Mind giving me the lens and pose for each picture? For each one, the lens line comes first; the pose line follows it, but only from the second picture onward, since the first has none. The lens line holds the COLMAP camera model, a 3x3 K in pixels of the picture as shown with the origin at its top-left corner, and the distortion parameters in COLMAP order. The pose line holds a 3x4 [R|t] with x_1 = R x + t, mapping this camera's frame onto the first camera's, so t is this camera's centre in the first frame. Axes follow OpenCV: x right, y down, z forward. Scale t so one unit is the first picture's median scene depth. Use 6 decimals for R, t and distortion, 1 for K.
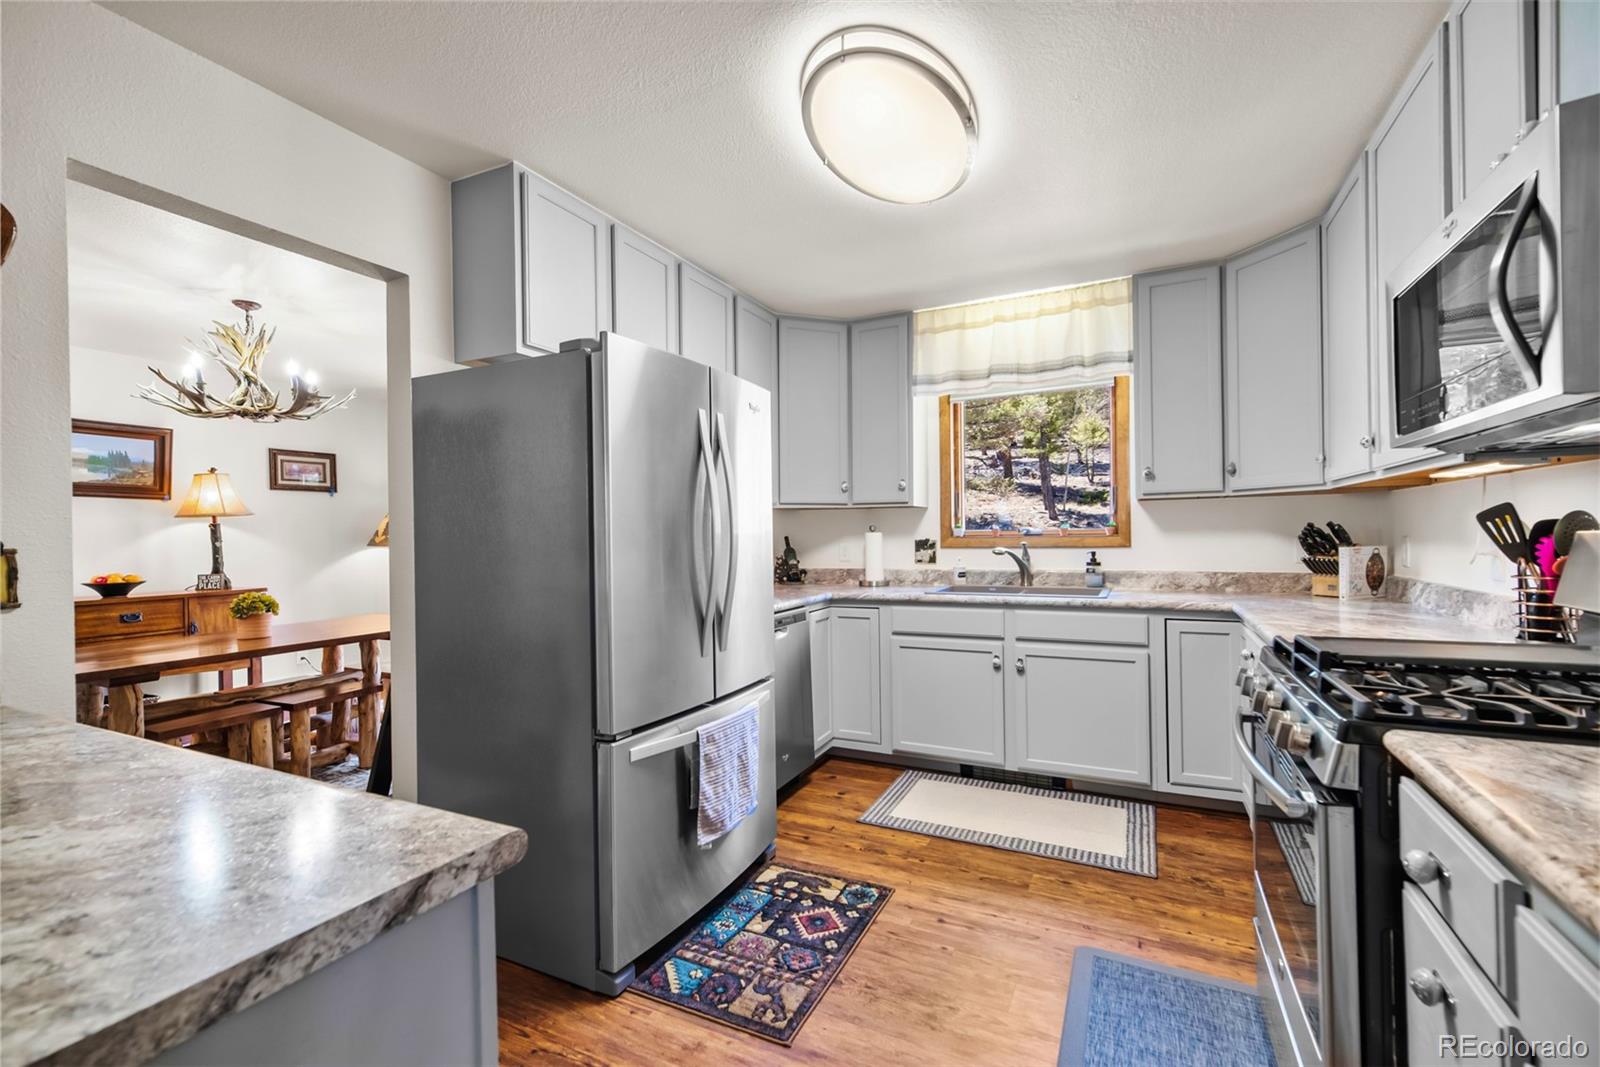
lens RADIAL K [[688.0, 0, 805.4], [0, 688.0, 537.5], [0, 0, 1]] dist [0.007794, 0.000411]
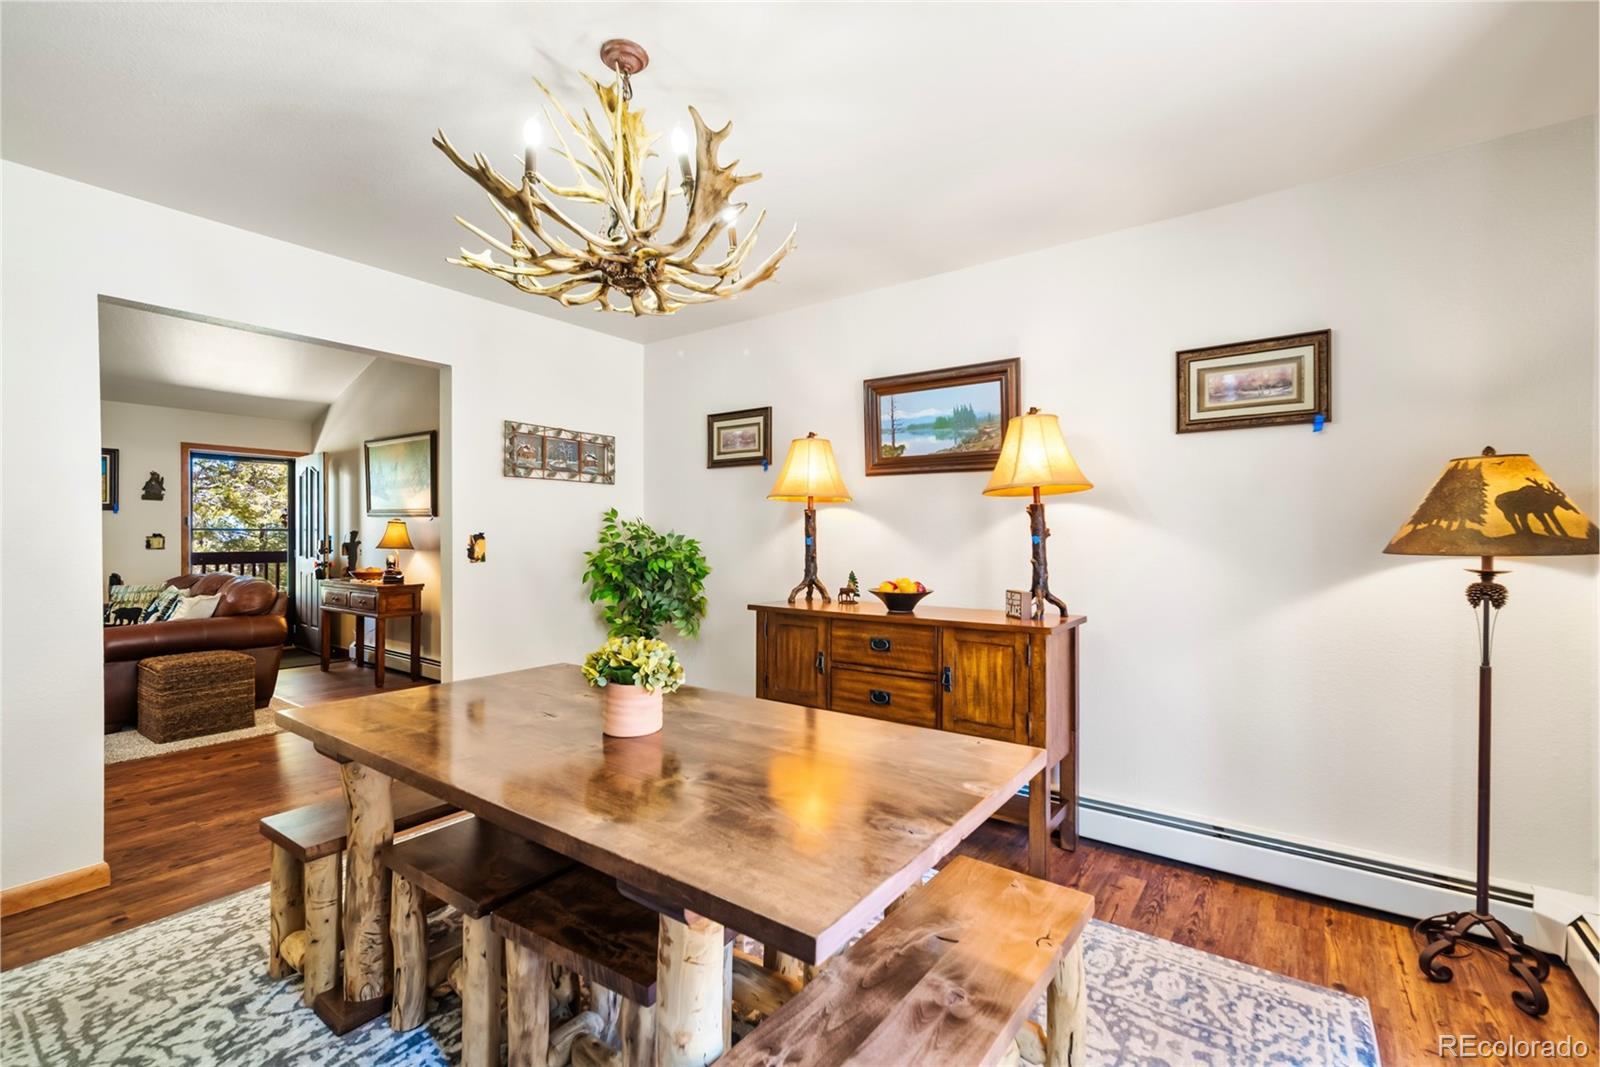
lens RADIAL K [[697.6, 0, 818.9], [0, 697.6, 533.6], [0, 0, 1]] dist [0.009862, 0.000345]
pose [[-0.172544, 0.017178, -0.984852, -0.346152], [0.000386, 0.999849, 0.017372, -0.008020], [0.985002, 0.002618, -0.172525, 1.303508]]
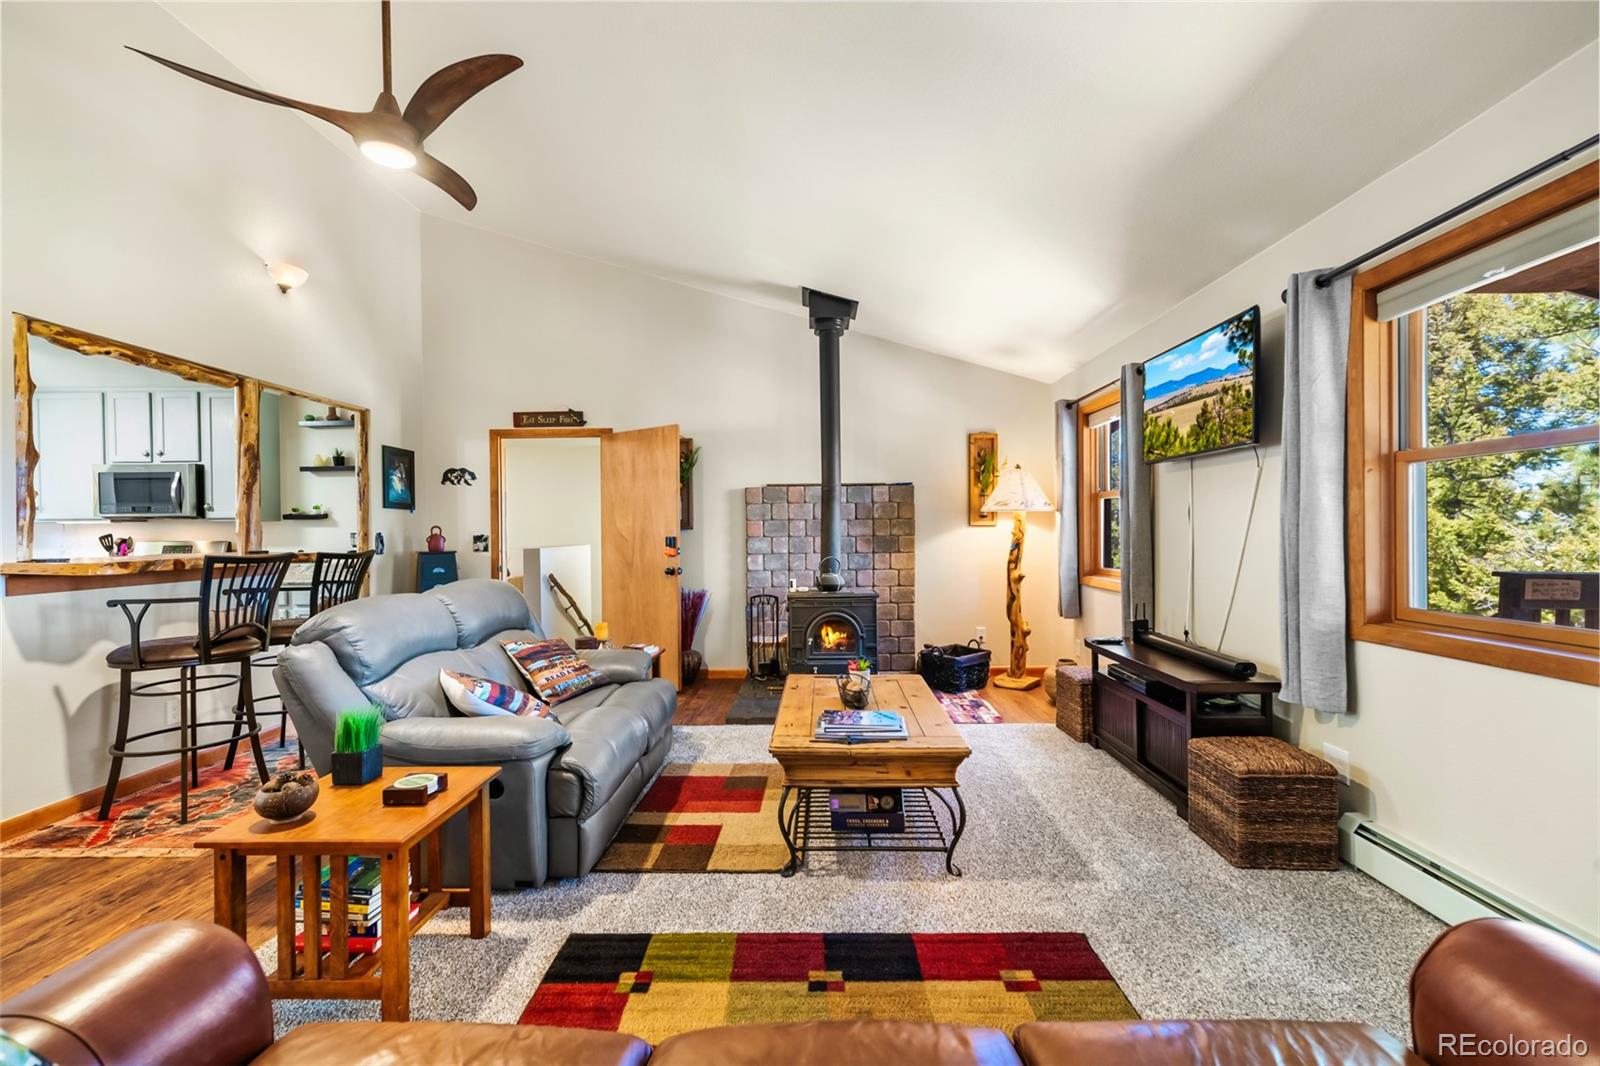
lens RADIAL K [[688.0, 0, 805.4], [0, 688.0, 537.0], [0, 0, 1]] dist [0.007794, 0.000411]
pose [[-0.421402, 0.012318, 0.906790, -1.786102], [0.019210, 0.999805, -0.004655, 0.024044], [-0.906670, 0.015458, -0.421557, -0.334025]]
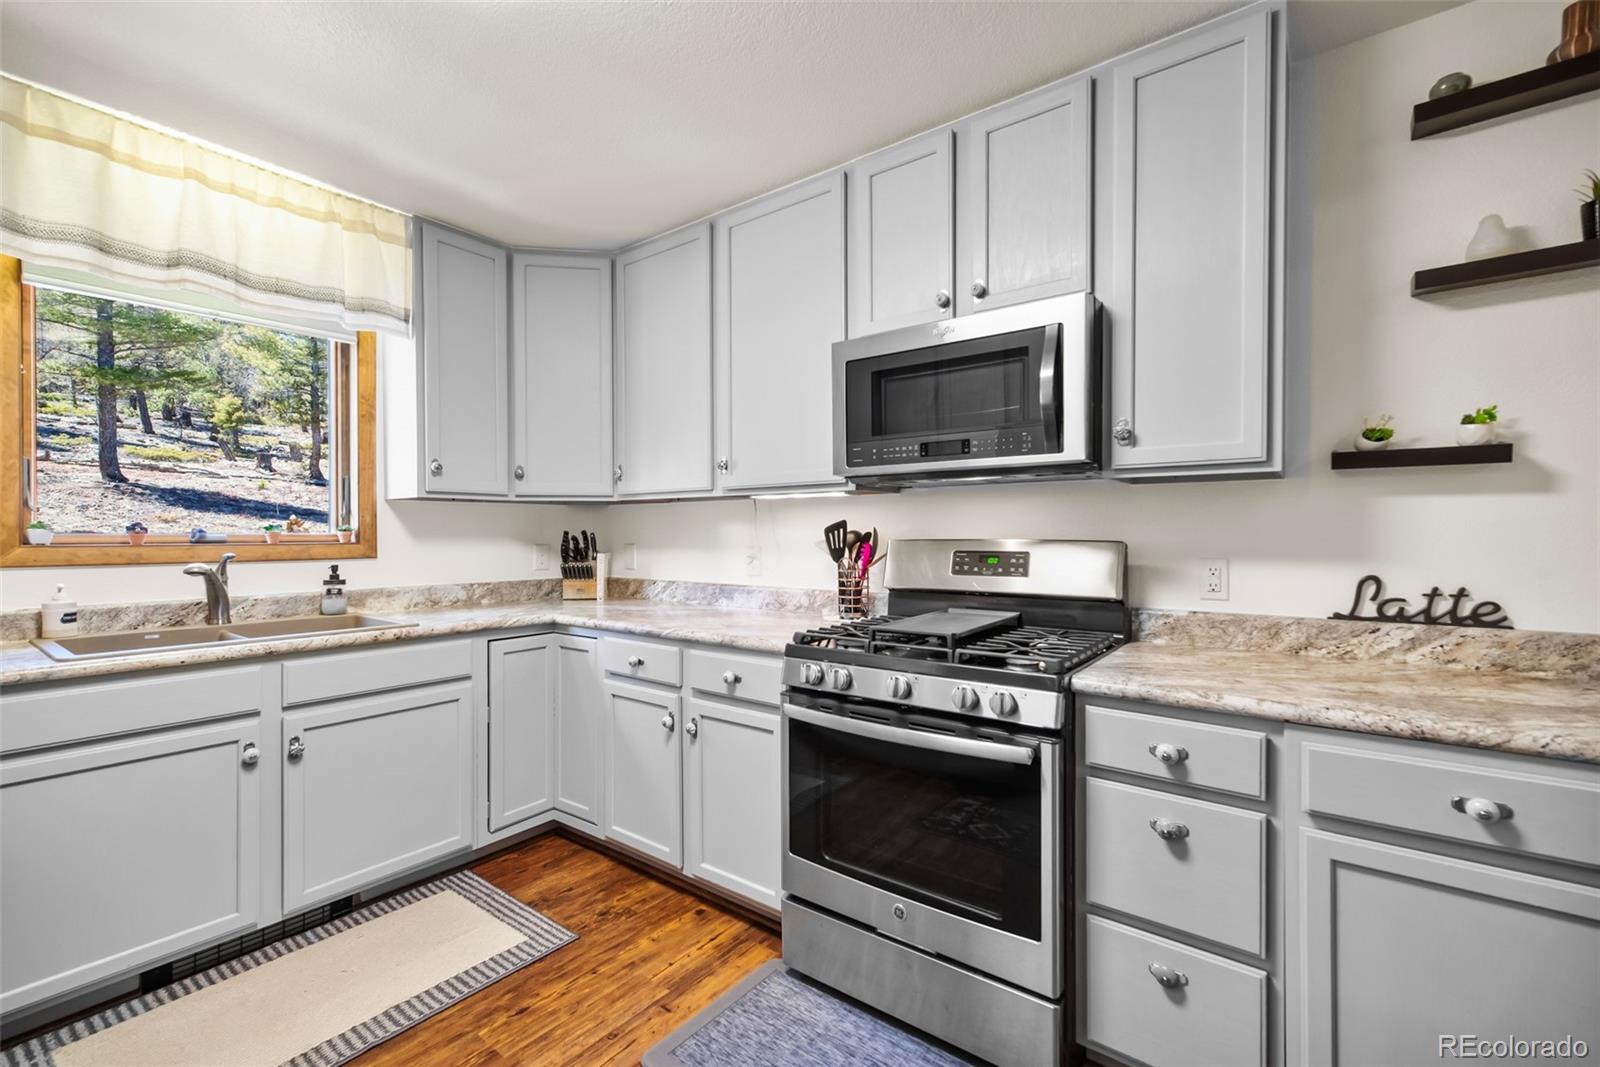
lens RADIAL K [[693.7, 0, 804.9], [0, 693.7, 537.4], [0, 0, 1]] dist [0.005871, 0.001196]
pose [[0.194177, 0.009113, 0.980924, -0.219495], [0.003045, 0.999946, -0.009892, 0.000151], [-0.980962, 0.004908, 0.194139, 0.403983]]
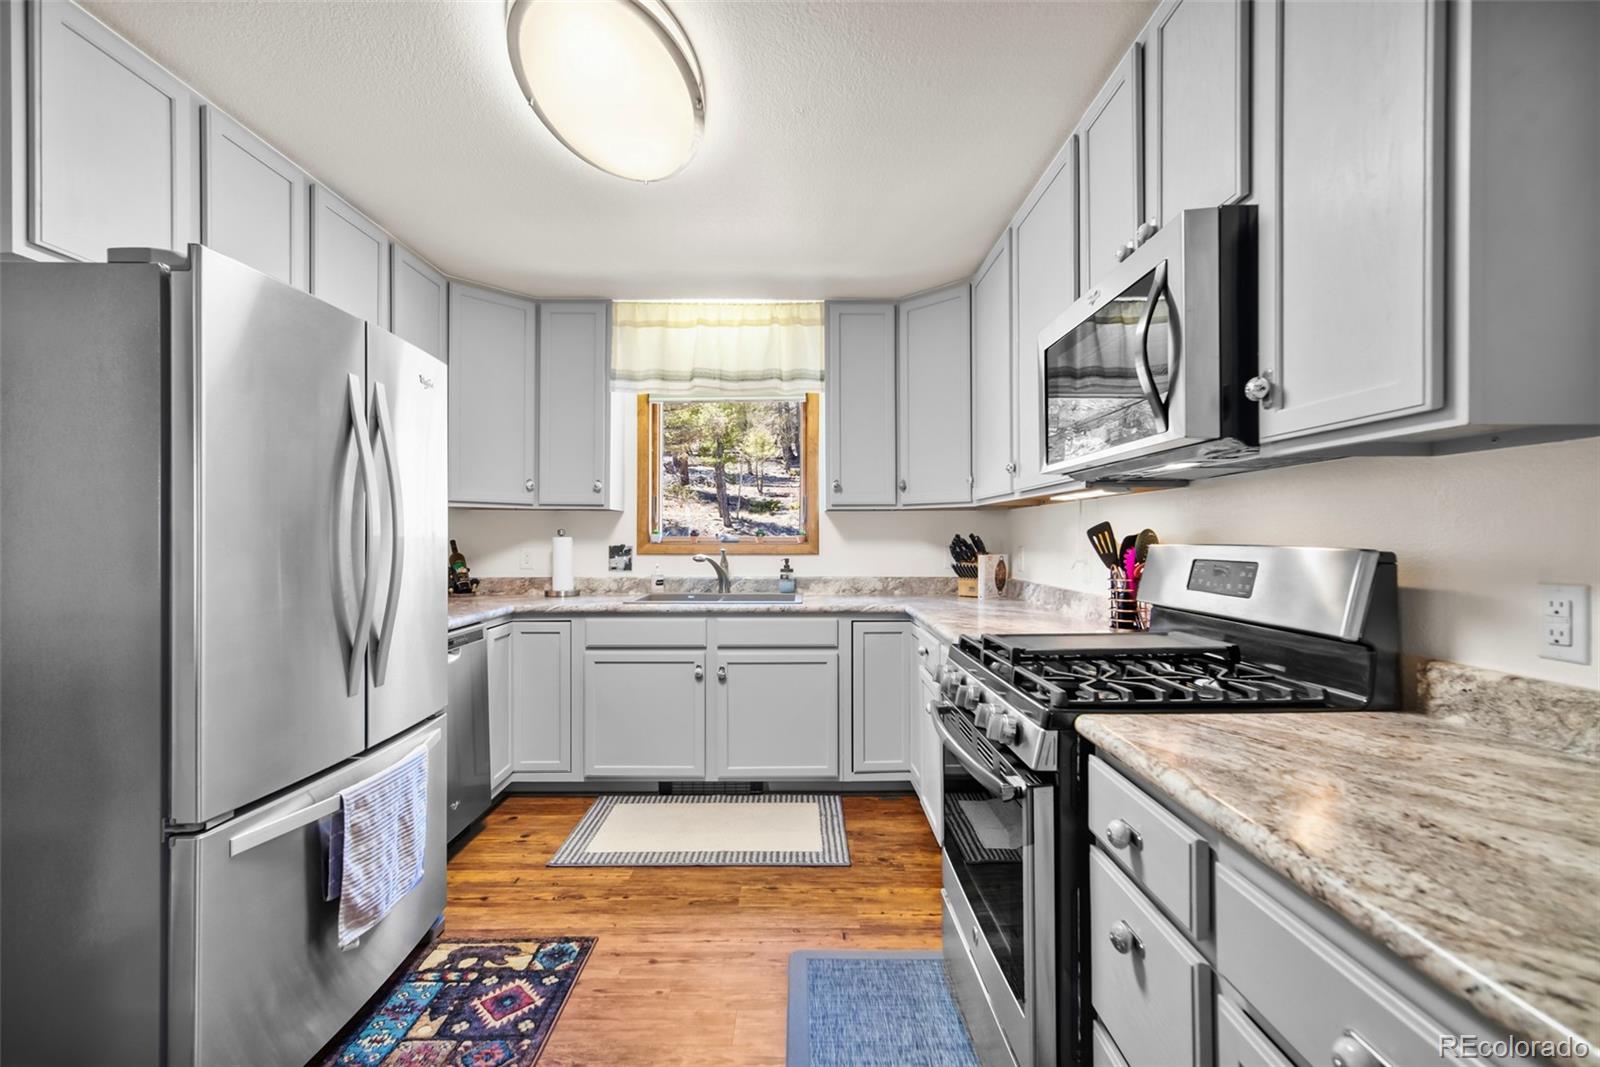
lens RADIAL K [[693.7, 0, 804.9], [0, 693.7, 537.4], [0, 0, 1]] dist [0.005871, 0.001196]
pose [[0.894622, 0.014386, 0.446593, -0.029009], [-0.010858, 0.999886, -0.010458, -0.000792], [-0.446692, 0.004507, 0.894676, 0.052198]]
